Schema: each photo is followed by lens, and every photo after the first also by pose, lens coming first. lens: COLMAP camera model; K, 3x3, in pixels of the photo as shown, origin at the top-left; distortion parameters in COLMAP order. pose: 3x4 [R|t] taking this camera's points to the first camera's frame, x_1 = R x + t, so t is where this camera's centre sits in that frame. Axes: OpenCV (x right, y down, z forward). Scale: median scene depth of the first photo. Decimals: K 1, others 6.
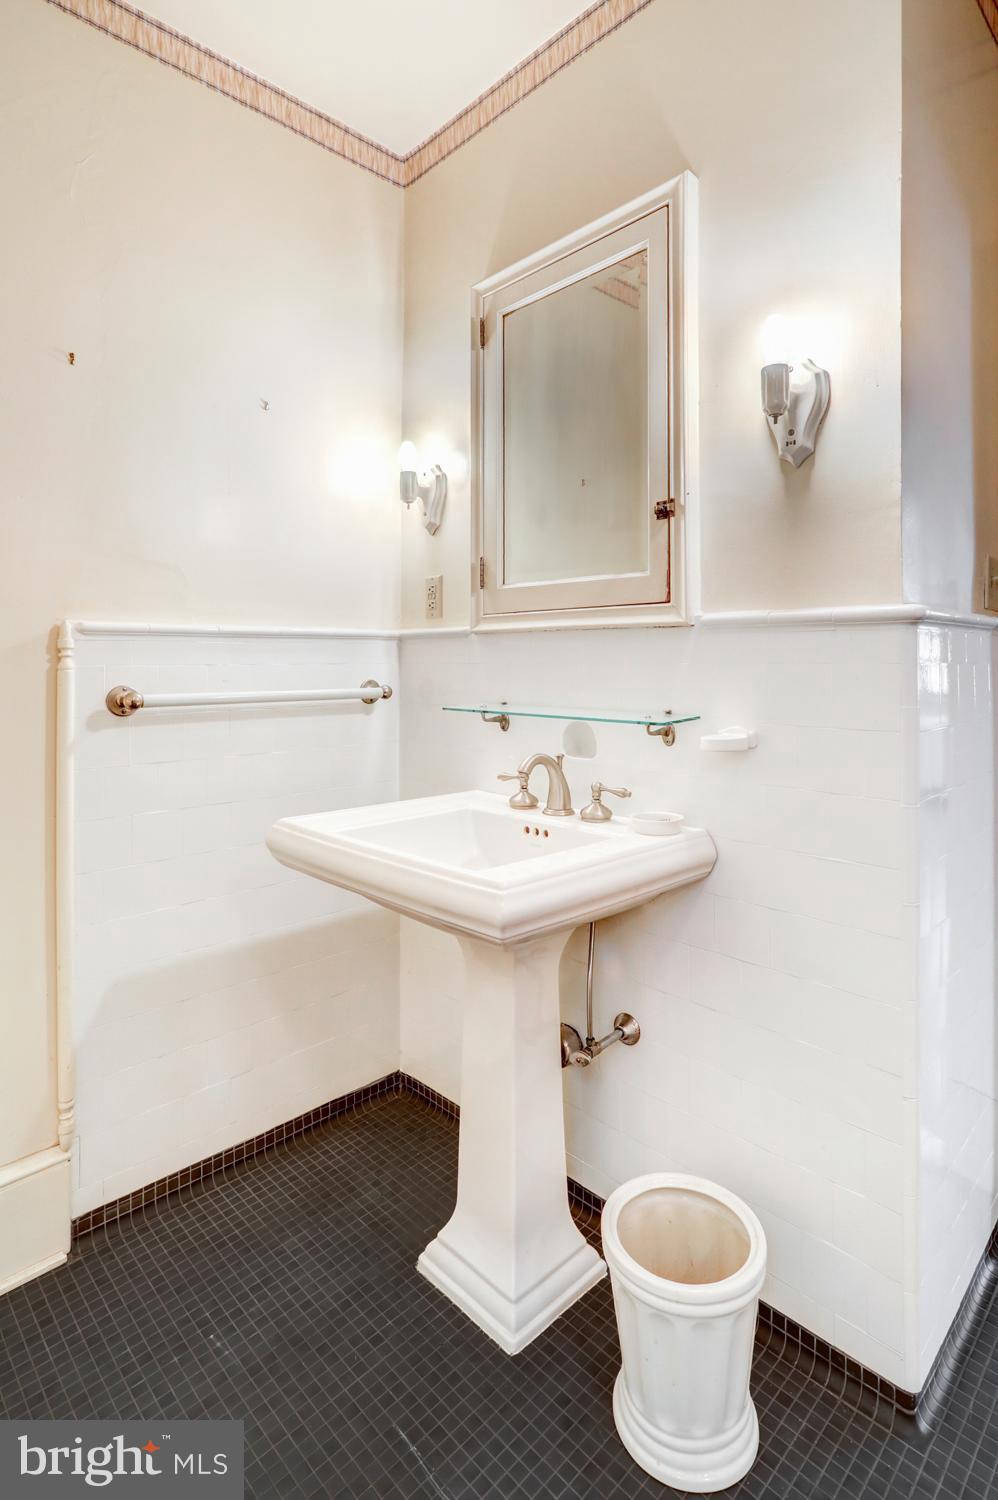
lens RADIAL K [[735.2, 0, 468.3], [0, 735.2, 659.0], [0, 0, 1]] dist [-0.009802, 0.006100]
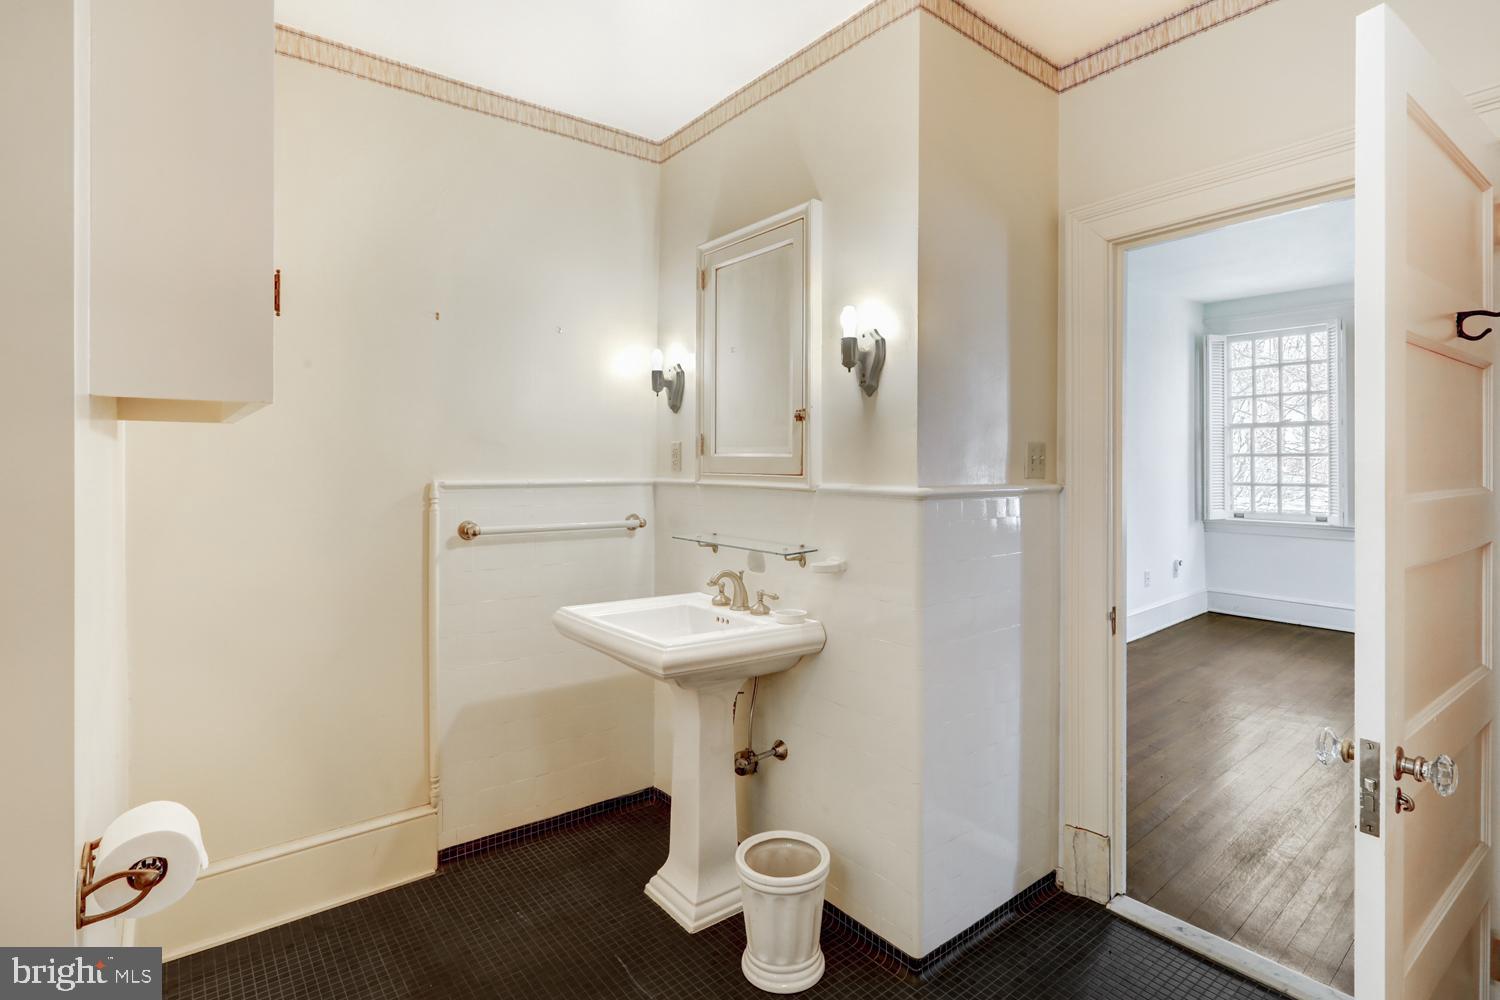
lens RADIAL K [[735.2, 0, 721.0], [0, 735.2, 464.9], [0, 0, 1]] dist [-0.009802, 0.006100]
pose [[0.993276, 0.004469, -0.115681, 0.263715], [-0.003322, 0.999943, 0.010107, -0.106617], [0.115719, -0.009655, 0.993235, -0.529054]]
